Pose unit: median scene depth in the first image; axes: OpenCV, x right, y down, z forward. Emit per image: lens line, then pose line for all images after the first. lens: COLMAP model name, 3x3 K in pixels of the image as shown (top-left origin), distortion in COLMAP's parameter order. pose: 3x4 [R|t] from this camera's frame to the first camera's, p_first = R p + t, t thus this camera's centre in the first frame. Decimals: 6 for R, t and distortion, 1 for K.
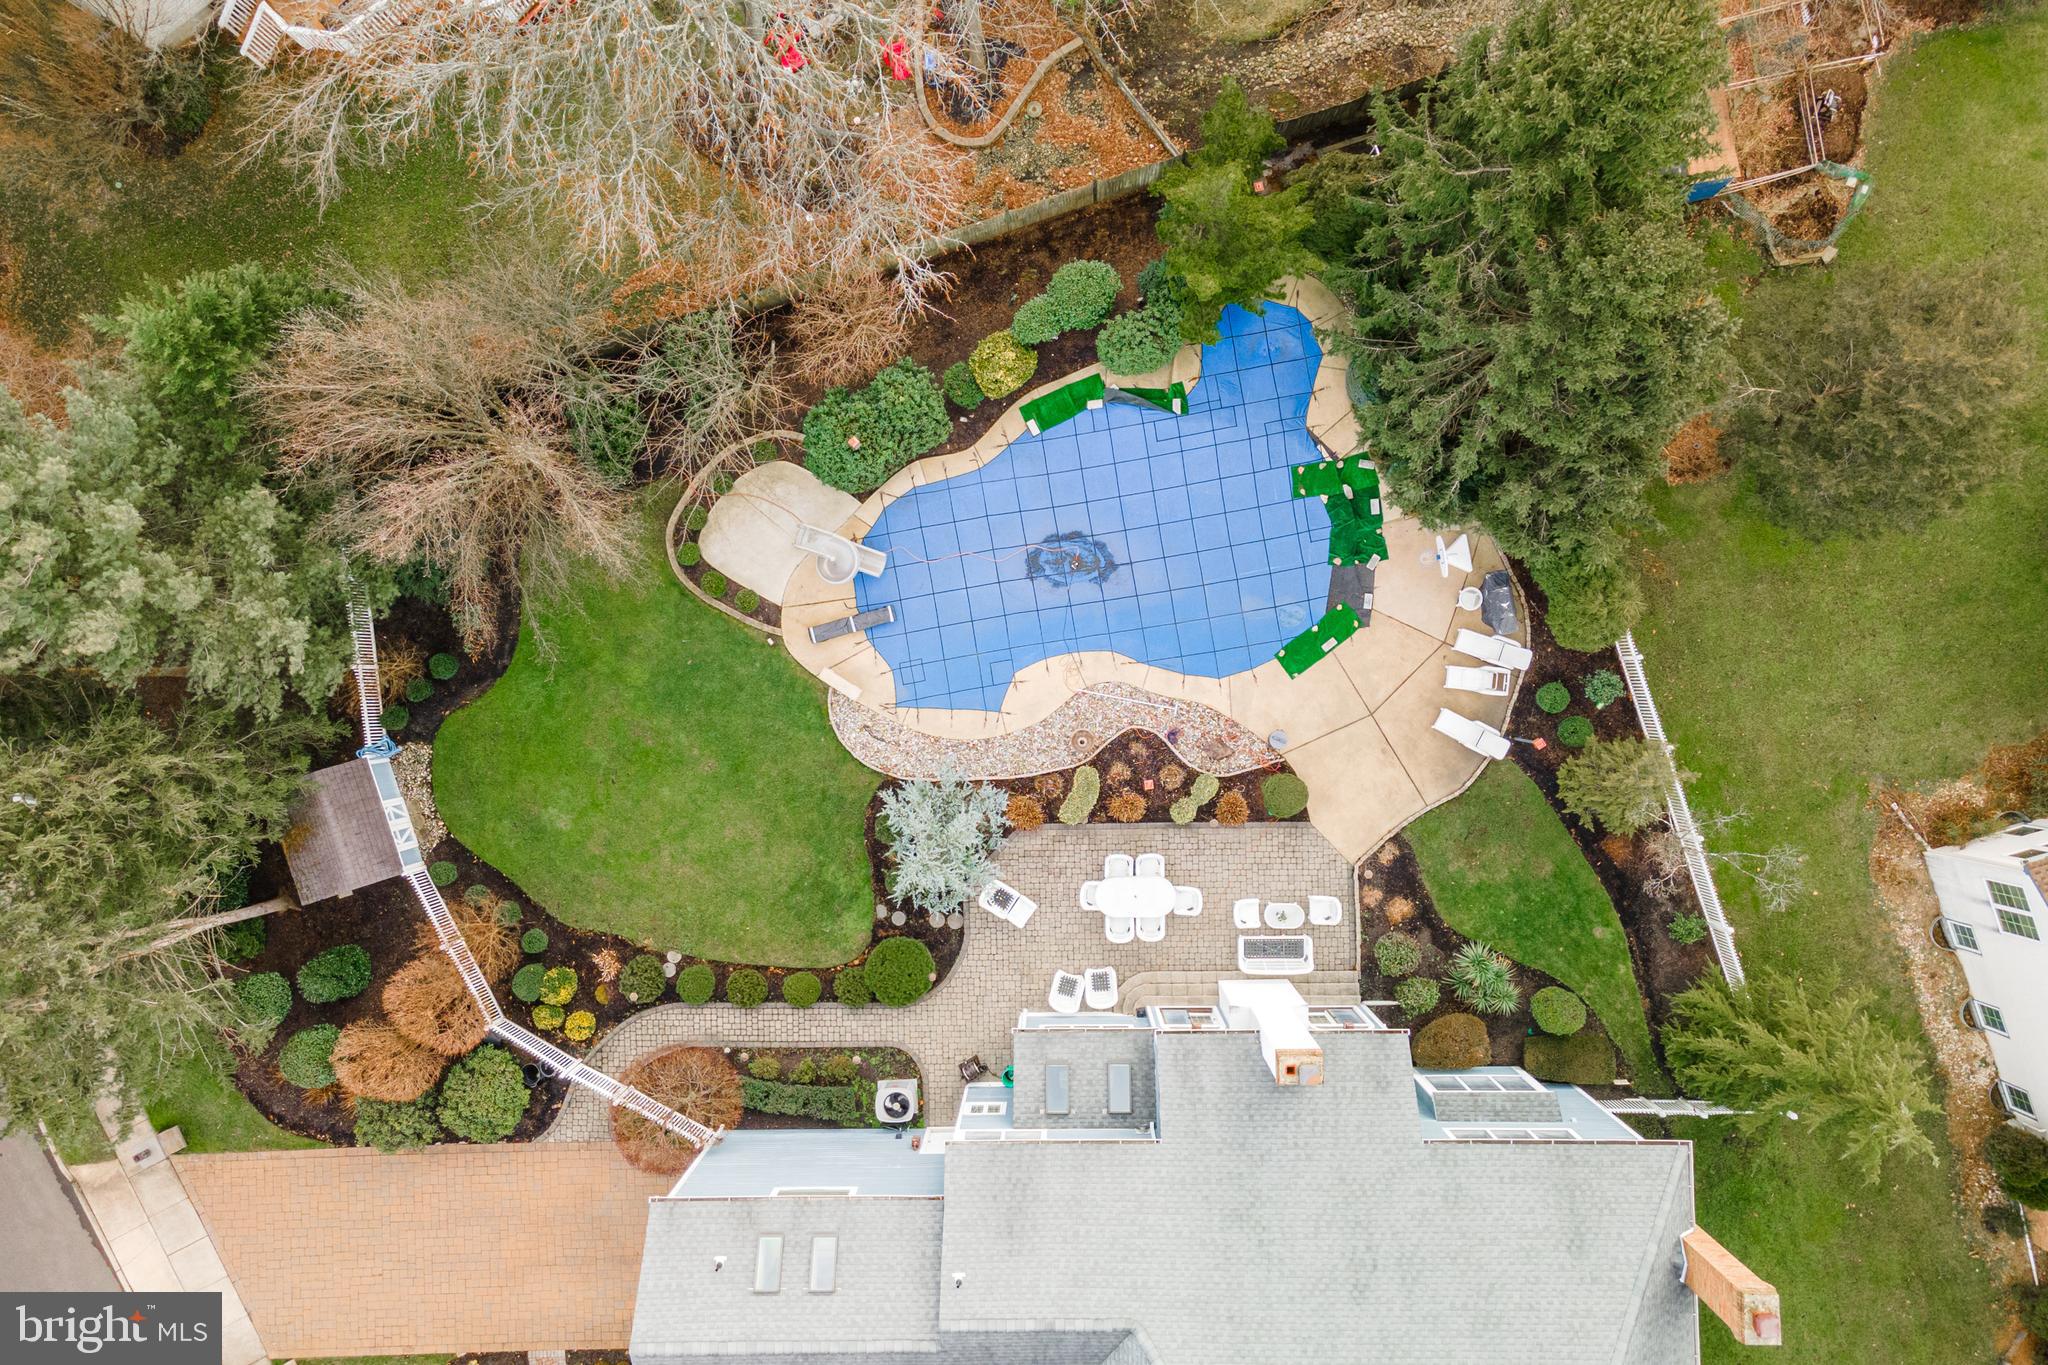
lens RADIAL K [[1500.8, 0, 1027.7], [0, 1500.8, 693.7], [0, 0, 1]] dist [0.027070, 0.070412]
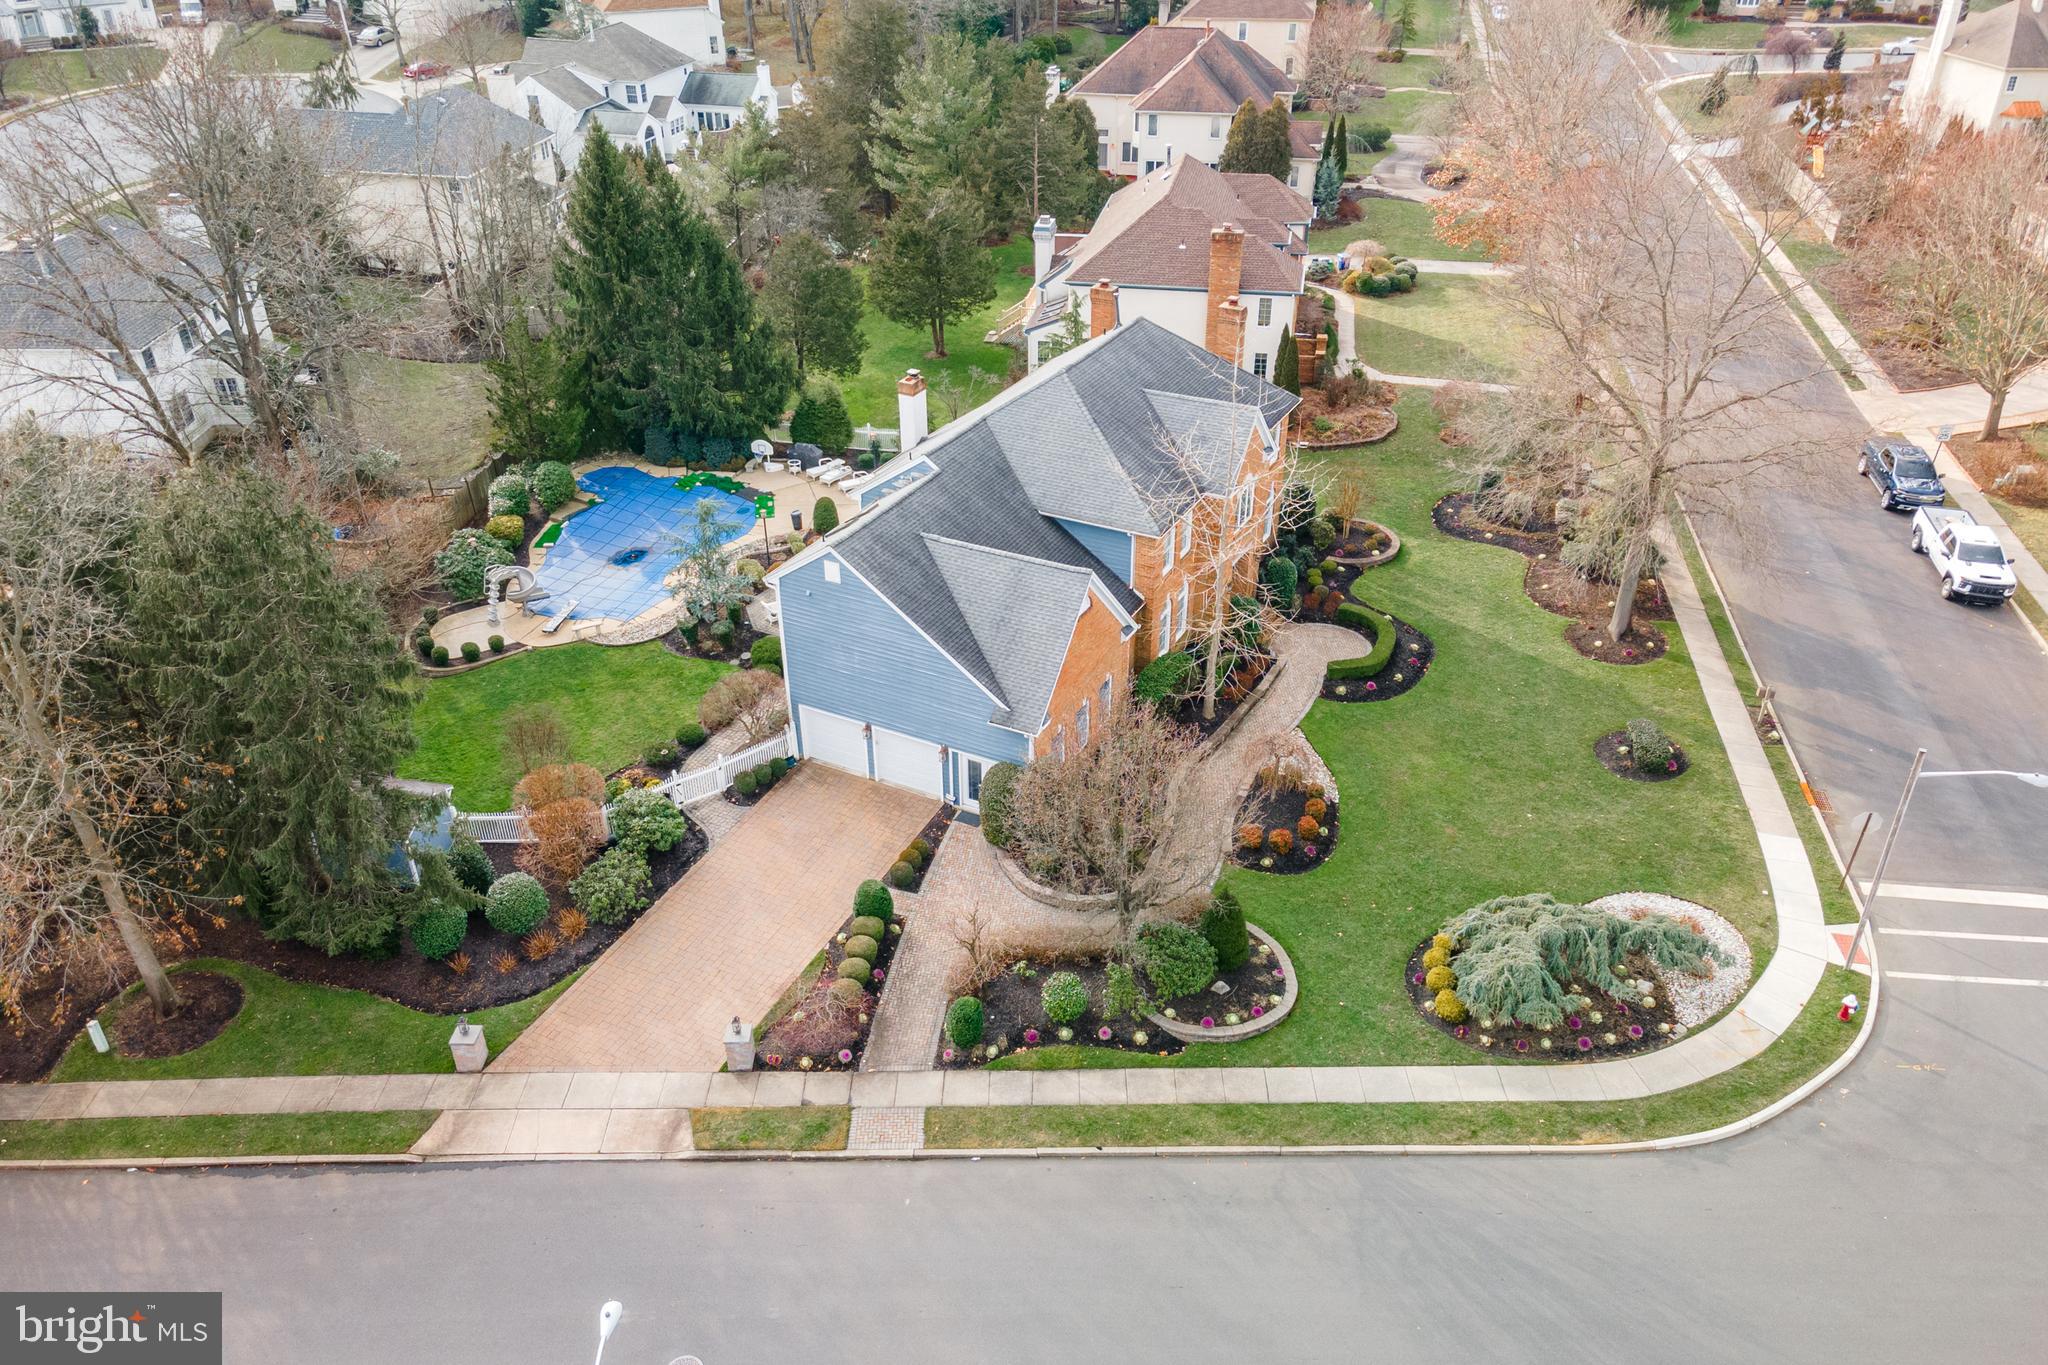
lens RADIAL K [[1500.8, 0, 1027.7], [0, 1500.8, 693.7], [0, 0, 1]] dist [0.027070, 0.070412]
pose [[0.470280, -0.445472, 0.761834, -1.055755], [0.882413, 0.224125, -0.413660, 0.979015], [0.013528, 0.866789, 0.498491, 0.340294]]
